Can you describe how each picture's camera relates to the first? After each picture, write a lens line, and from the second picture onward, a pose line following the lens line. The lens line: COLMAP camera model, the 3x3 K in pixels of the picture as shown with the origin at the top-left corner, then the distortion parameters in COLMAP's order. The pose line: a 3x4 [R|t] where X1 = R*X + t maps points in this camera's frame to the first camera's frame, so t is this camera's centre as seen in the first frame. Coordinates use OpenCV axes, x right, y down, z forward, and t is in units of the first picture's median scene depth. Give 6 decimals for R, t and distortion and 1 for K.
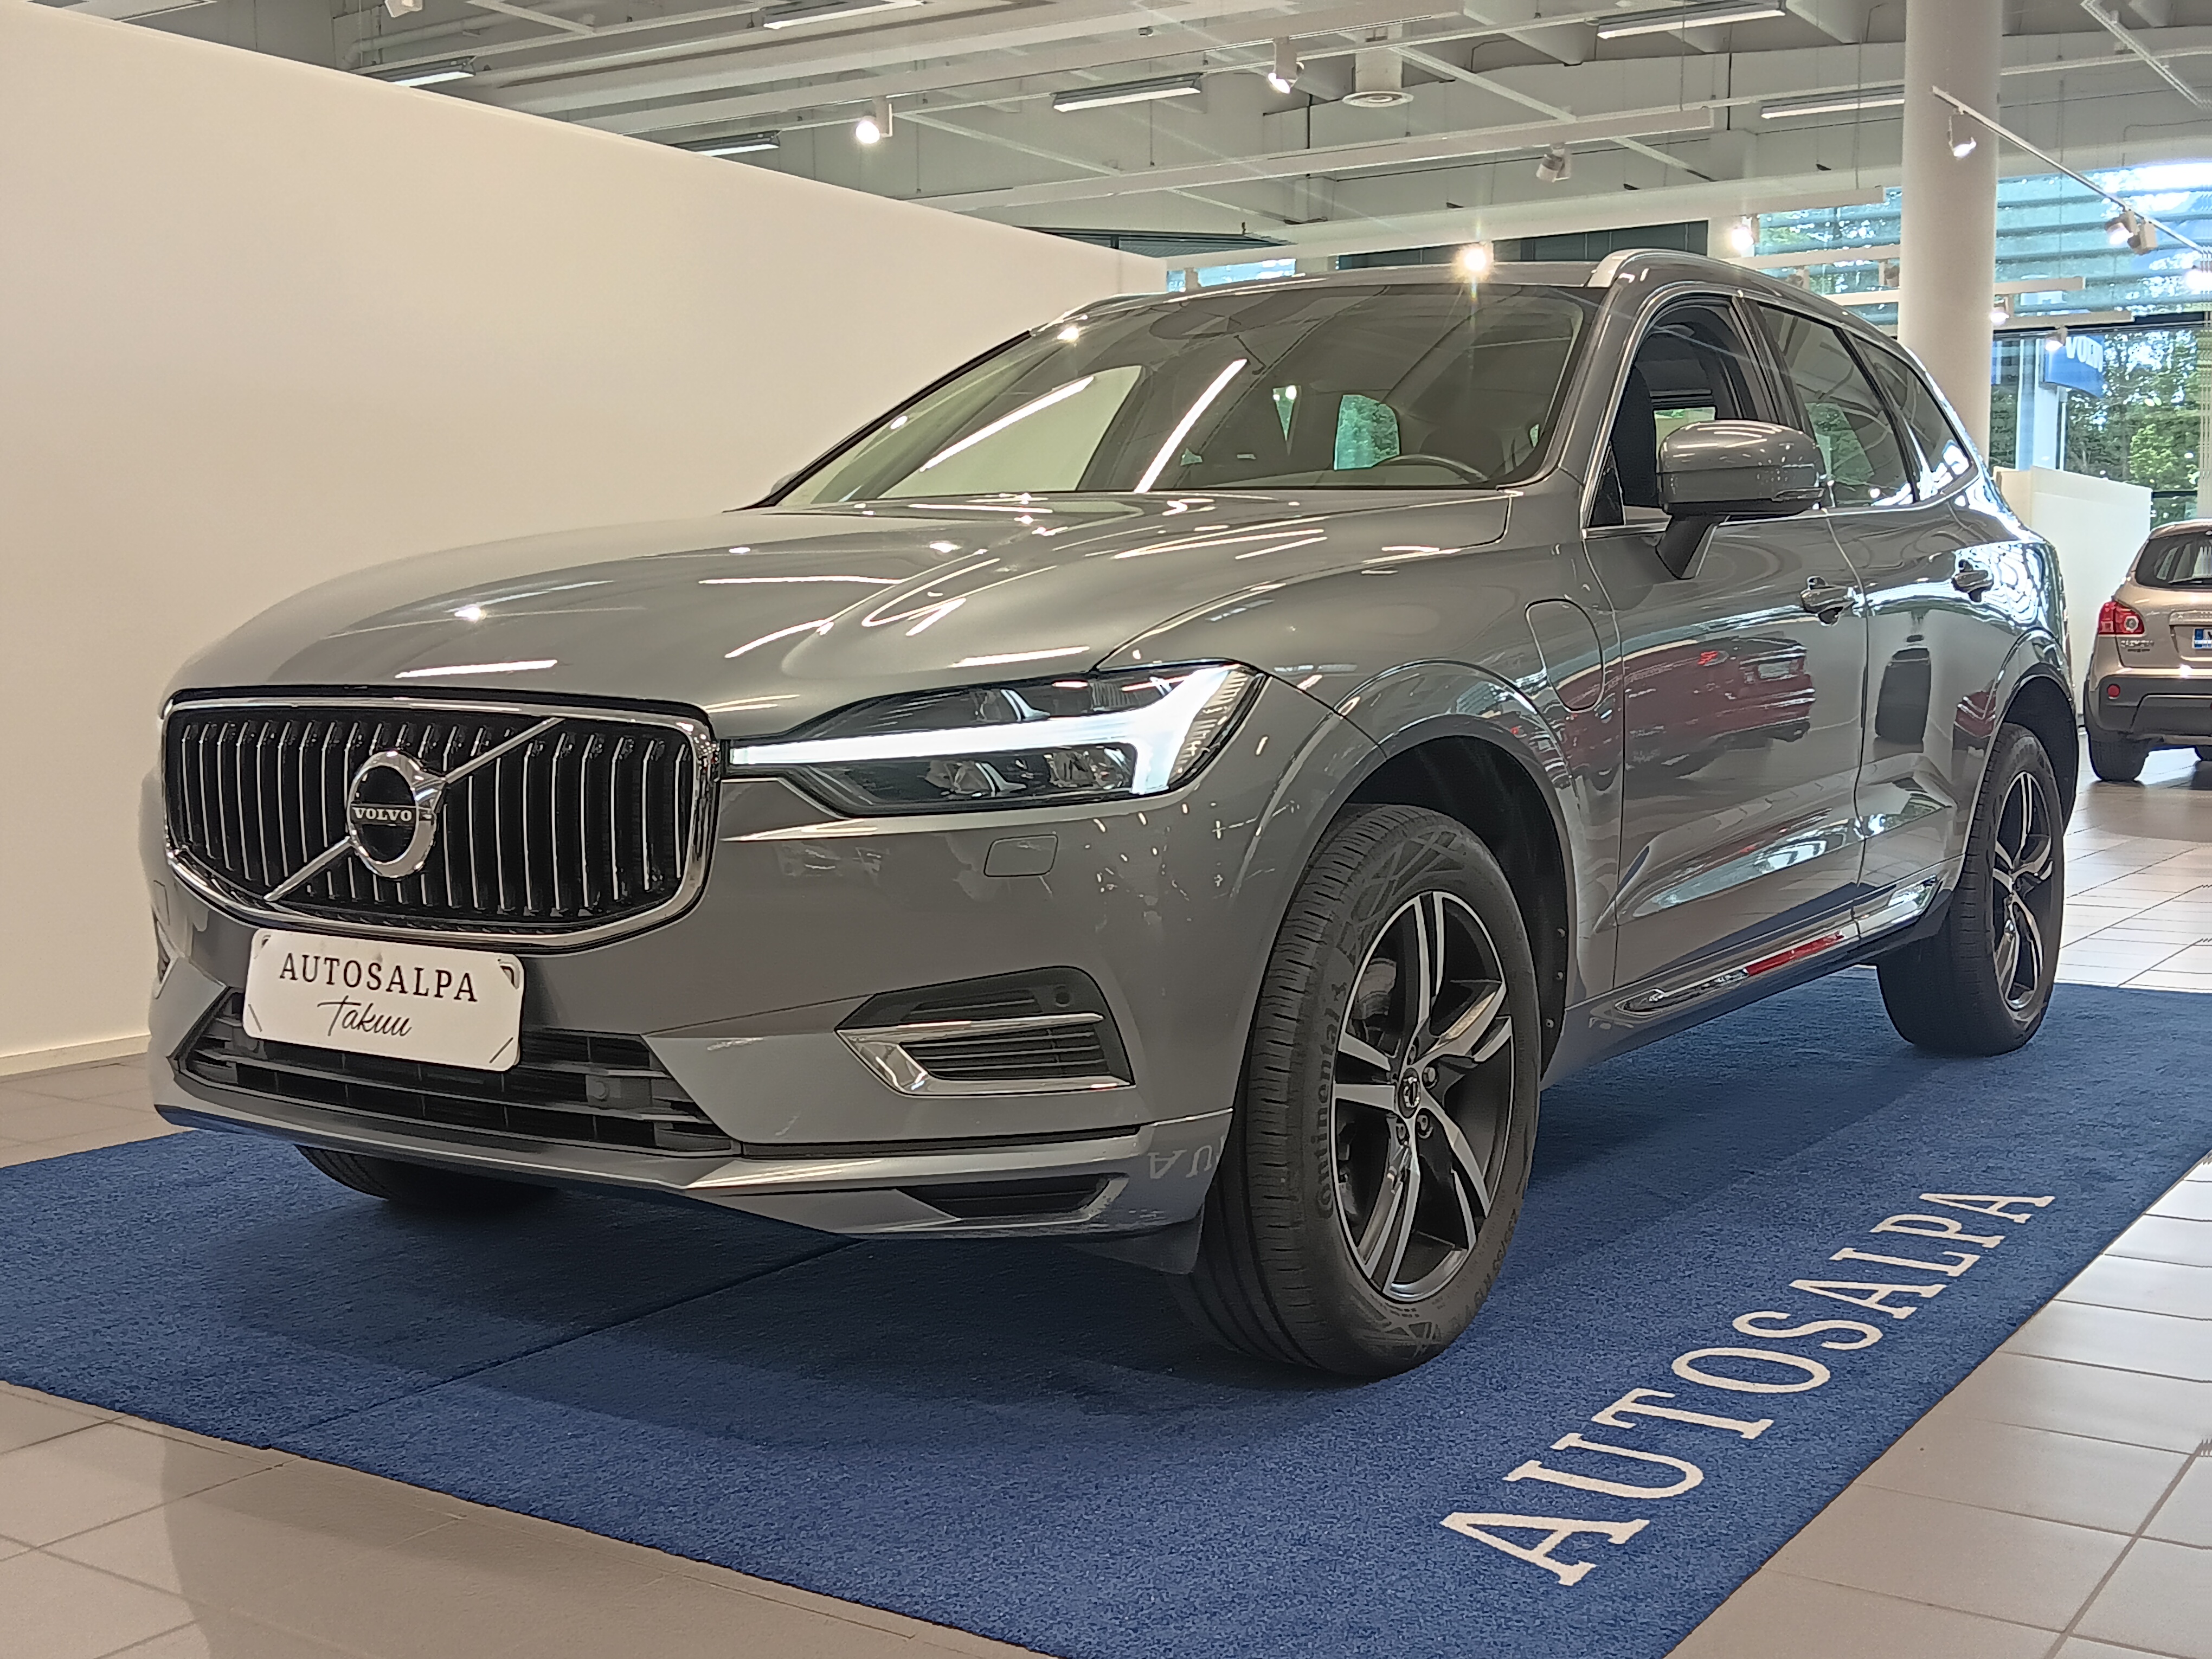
lens RADIAL K [[2575.5, 0, 1097.7], [0, 2575.5, 827.9], [0, 0, 1]] dist [0.029127, 0.000000]
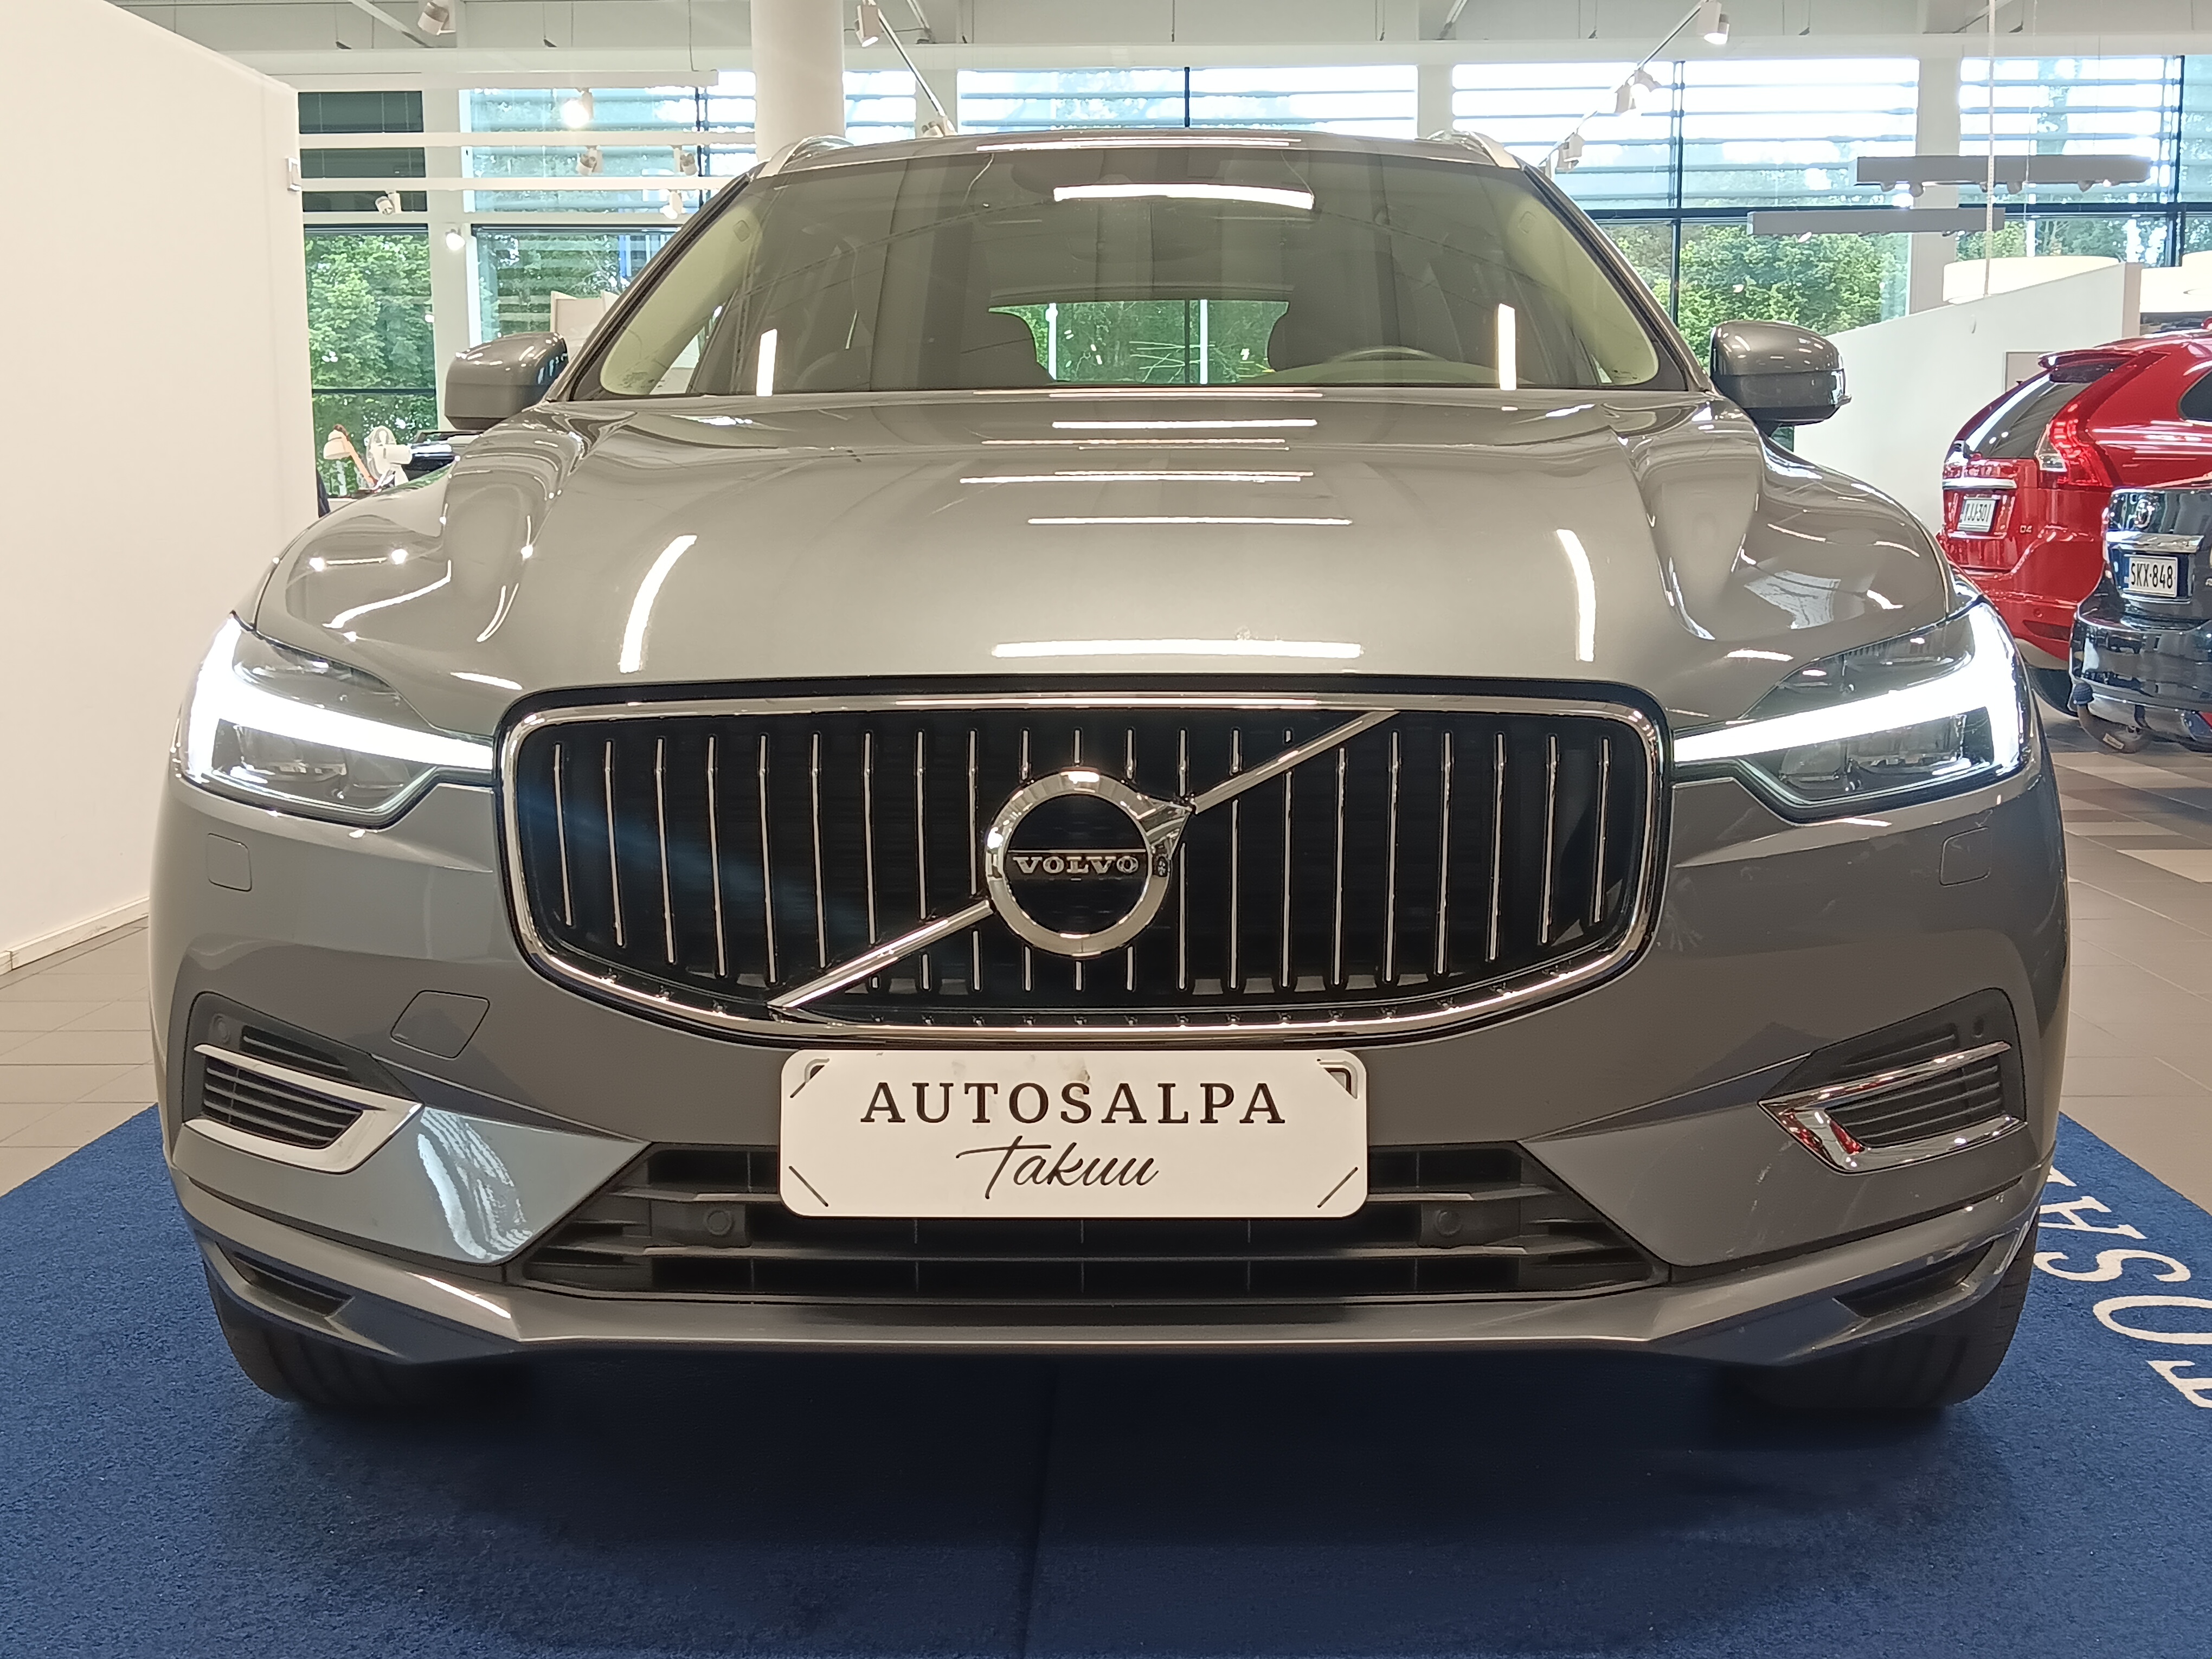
lens RADIAL K [[2575.5, 0, 1106.2], [0, 2575.5, 831.5], [0, 0, 1]] dist [0.029127, 0.000000]
pose [[0.834660, -0.070791, 0.546197, -0.644838], [0.046103, 0.997205, 0.058793, -0.053616], [-0.548833, -0.023891, 0.835591, 0.436783]]
